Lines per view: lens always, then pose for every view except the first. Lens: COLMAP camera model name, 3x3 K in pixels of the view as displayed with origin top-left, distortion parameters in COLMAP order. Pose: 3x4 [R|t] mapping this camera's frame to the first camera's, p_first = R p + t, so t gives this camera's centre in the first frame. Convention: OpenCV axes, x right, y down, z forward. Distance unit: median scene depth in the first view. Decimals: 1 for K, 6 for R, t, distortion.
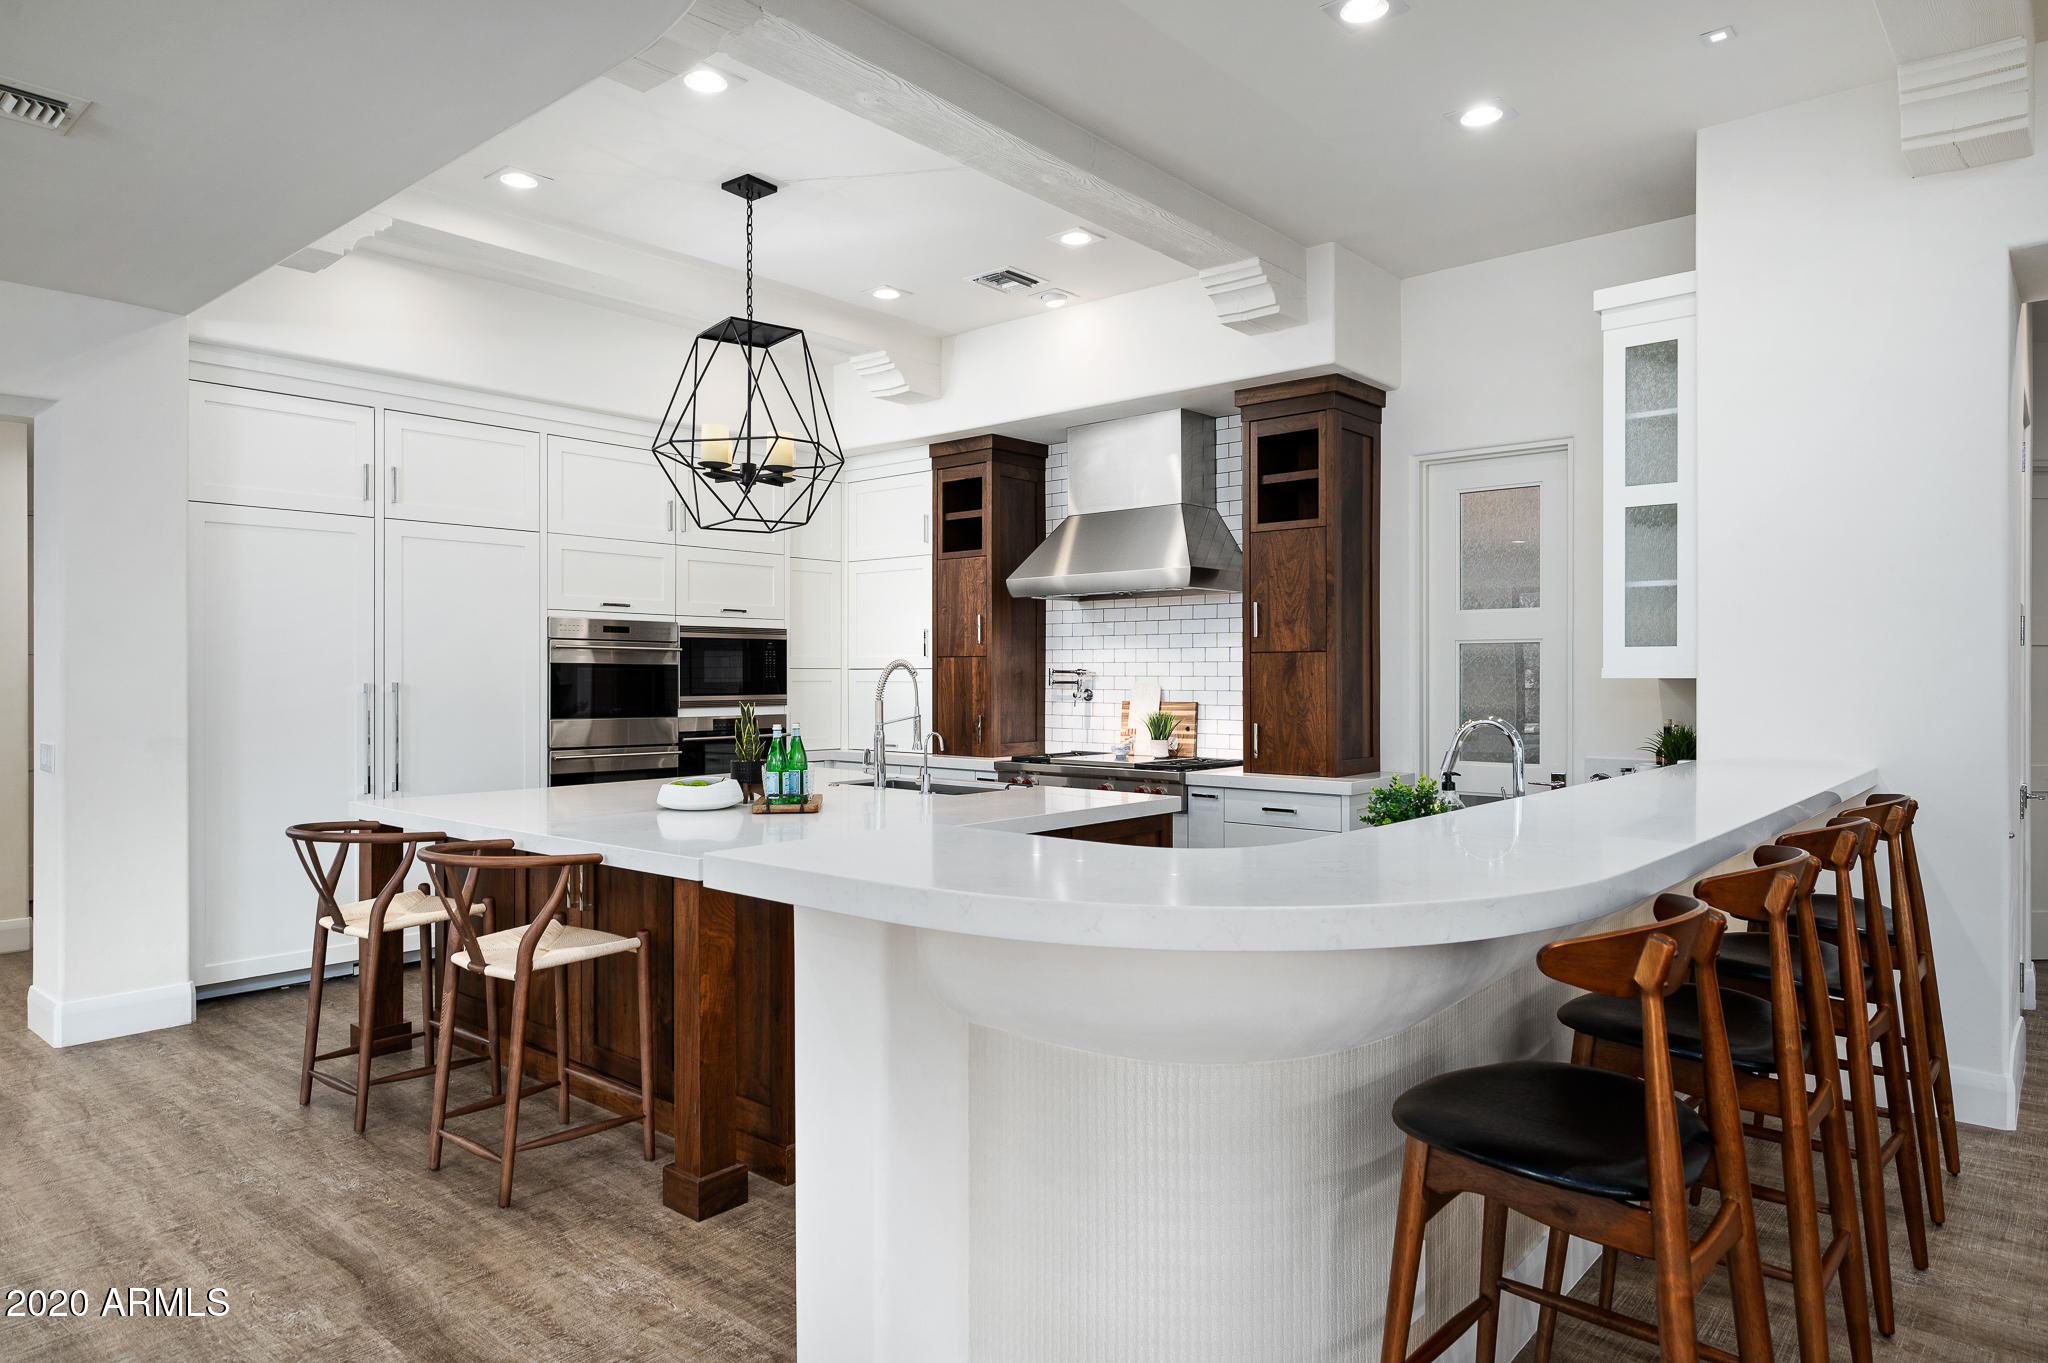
lens RADIAL K [[1247.4, 0, 1017.2], [0, 1247.4, 671.9], [0, 0, 1]] dist [0.004274, 0.001054]
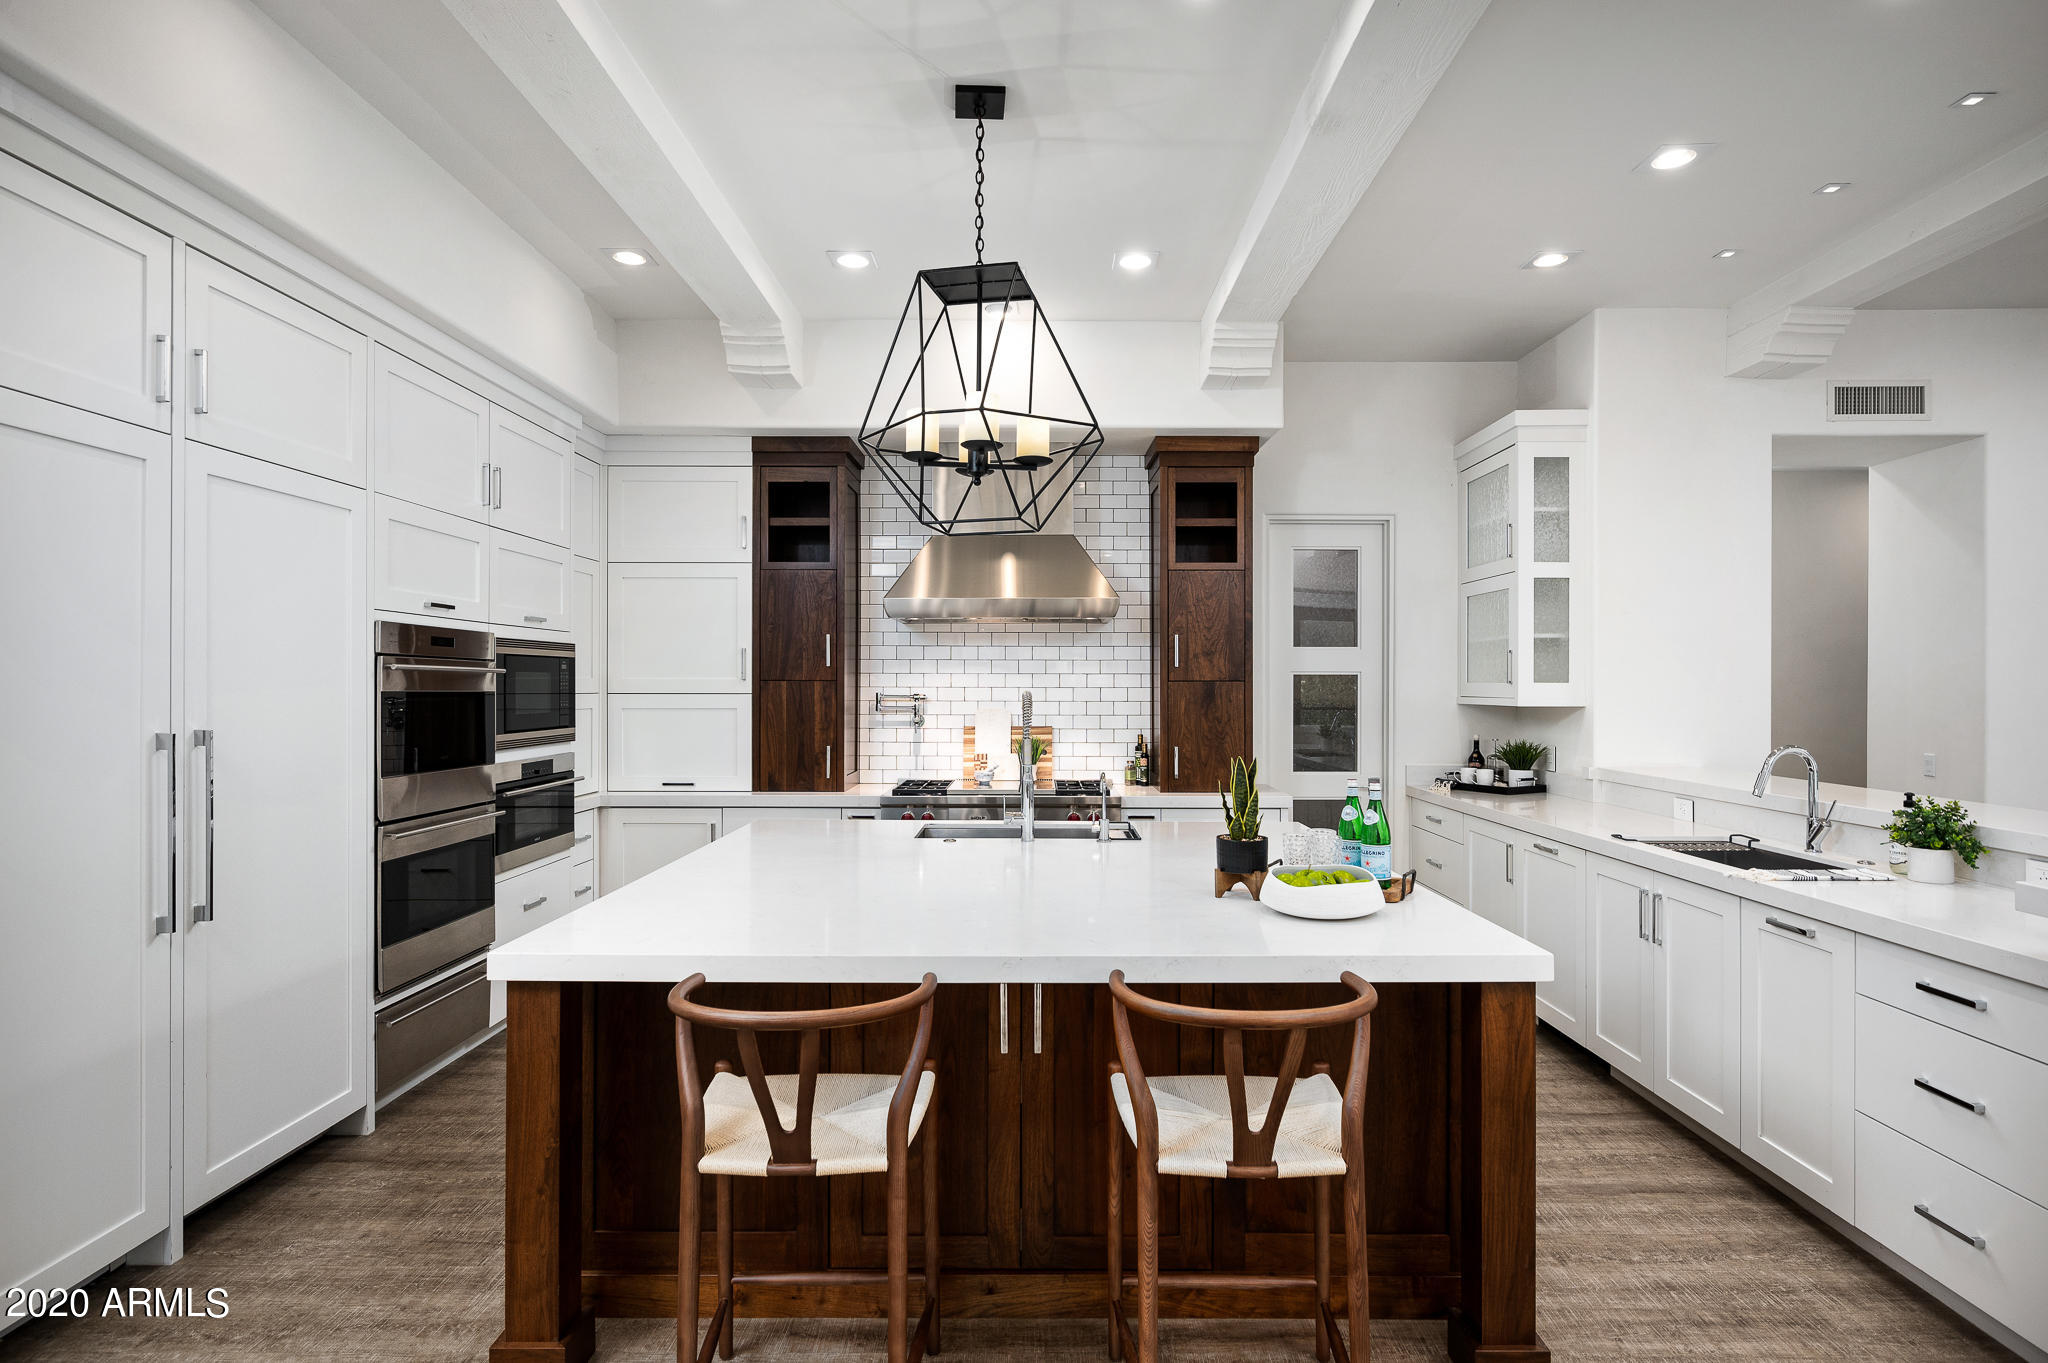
lens RADIAL K [[1093.5, 0, 1040.0], [0, 1093.5, 681.1], [0, 0, 1]] dist [-0.000243, 0.000401]
pose [[0.753015, 0.003080, 0.657997, -0.490743], [-0.003855, 0.999993, -0.000269, -0.013958], [-0.657992, -0.002334, 0.753021, 0.341669]]
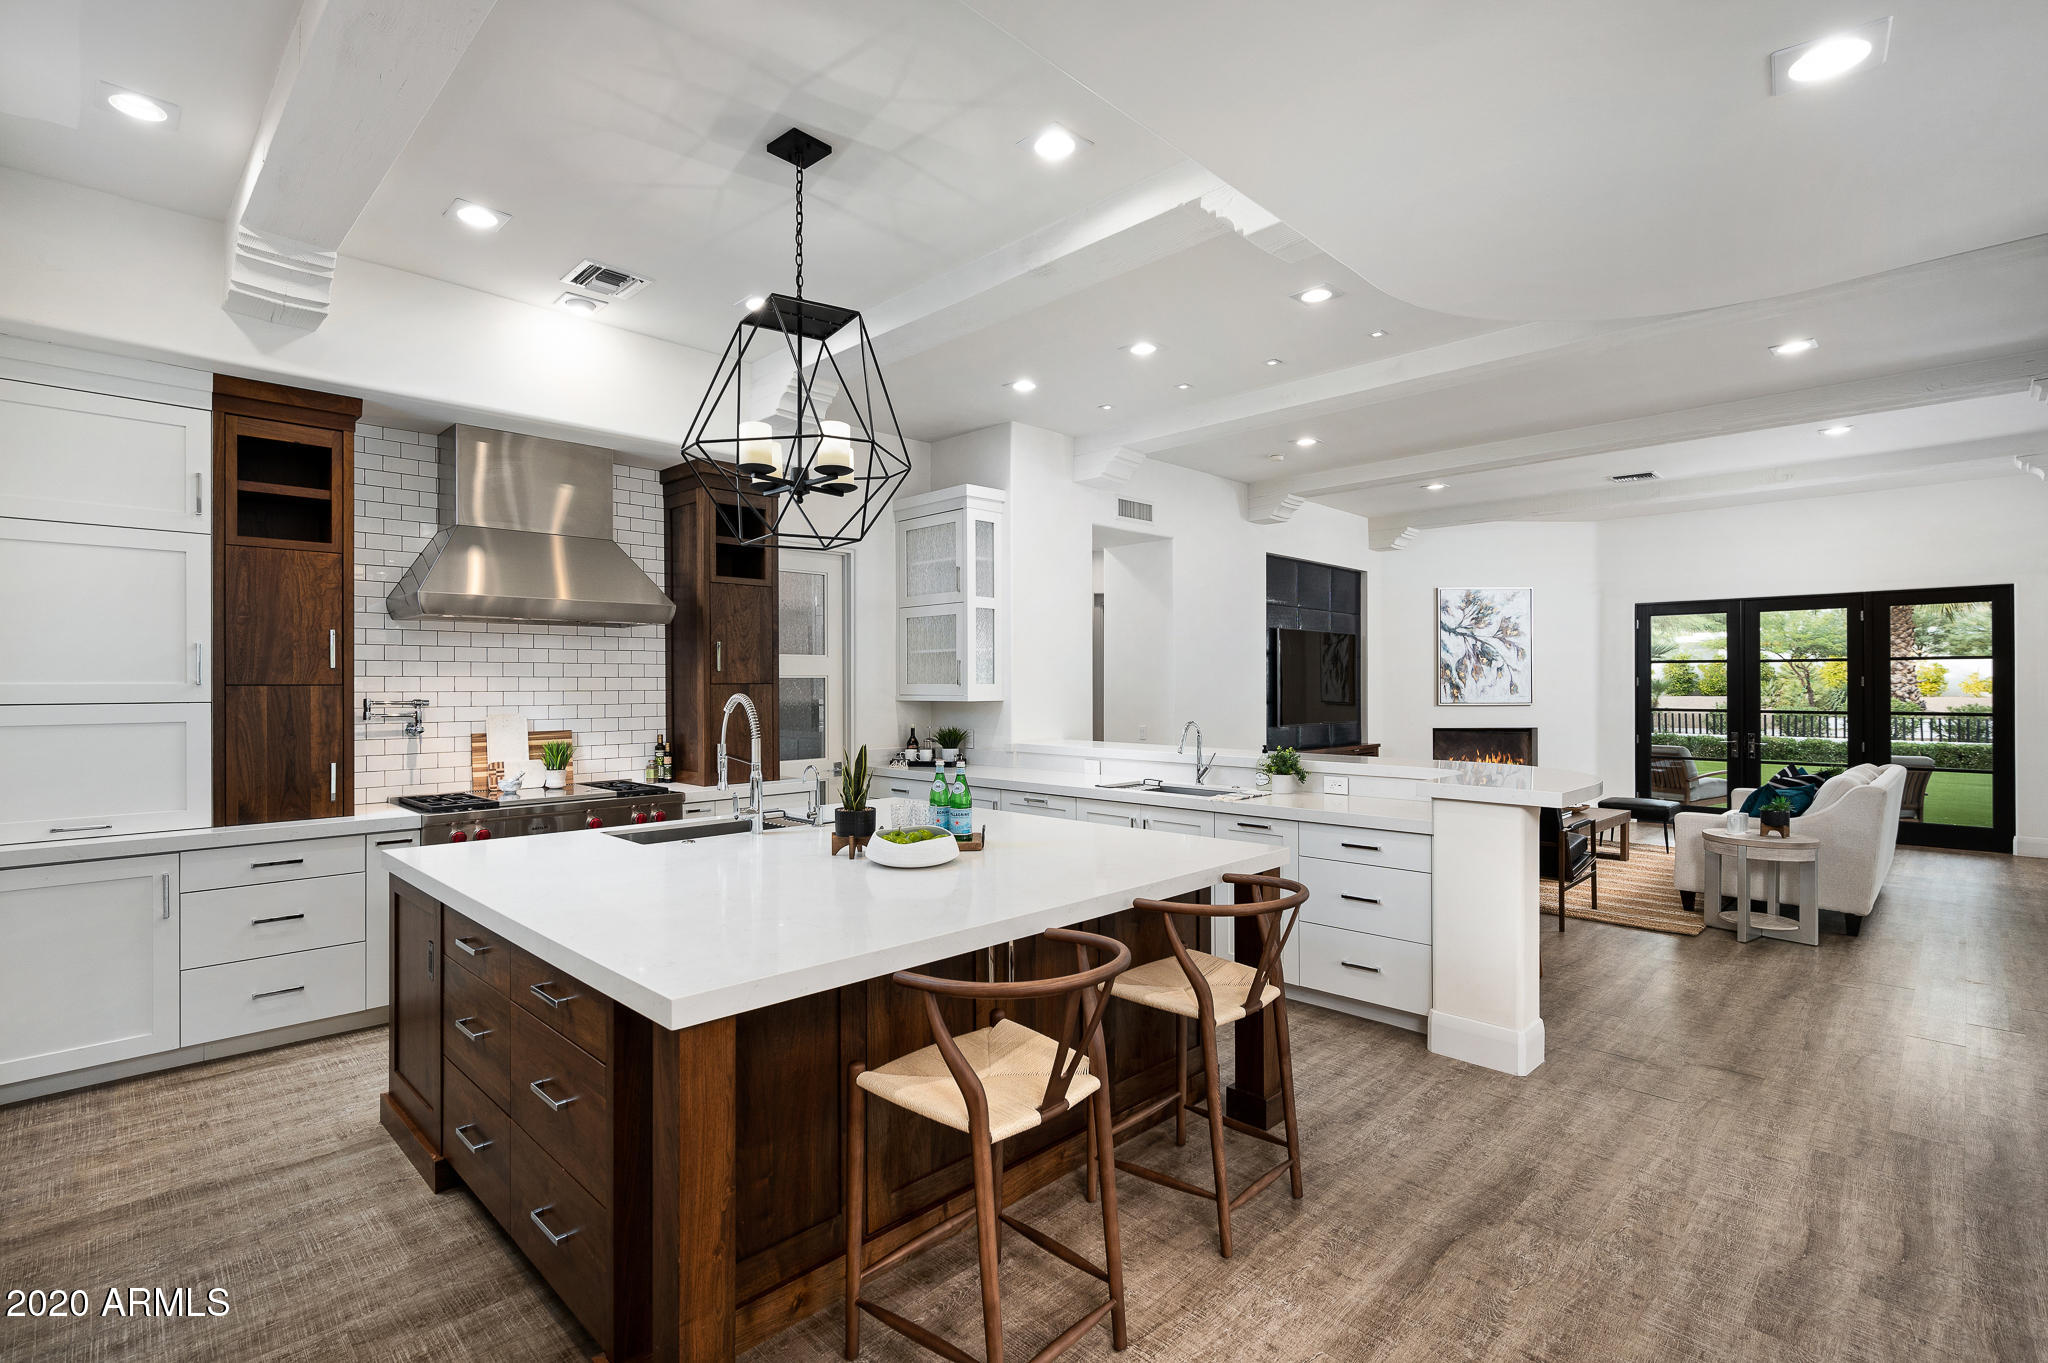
lens RADIAL K [[955.4, 0, 1024.0], [0, 955.4, 681.5], [0, 0, 1]] dist [0.001667, 0.000277]
pose [[0.062446, 0.002852, 0.998044, -0.657330], [0.000938, 0.999995, -0.002917, -0.013972], [-0.998048, 0.001118, 0.062443, 0.613808]]
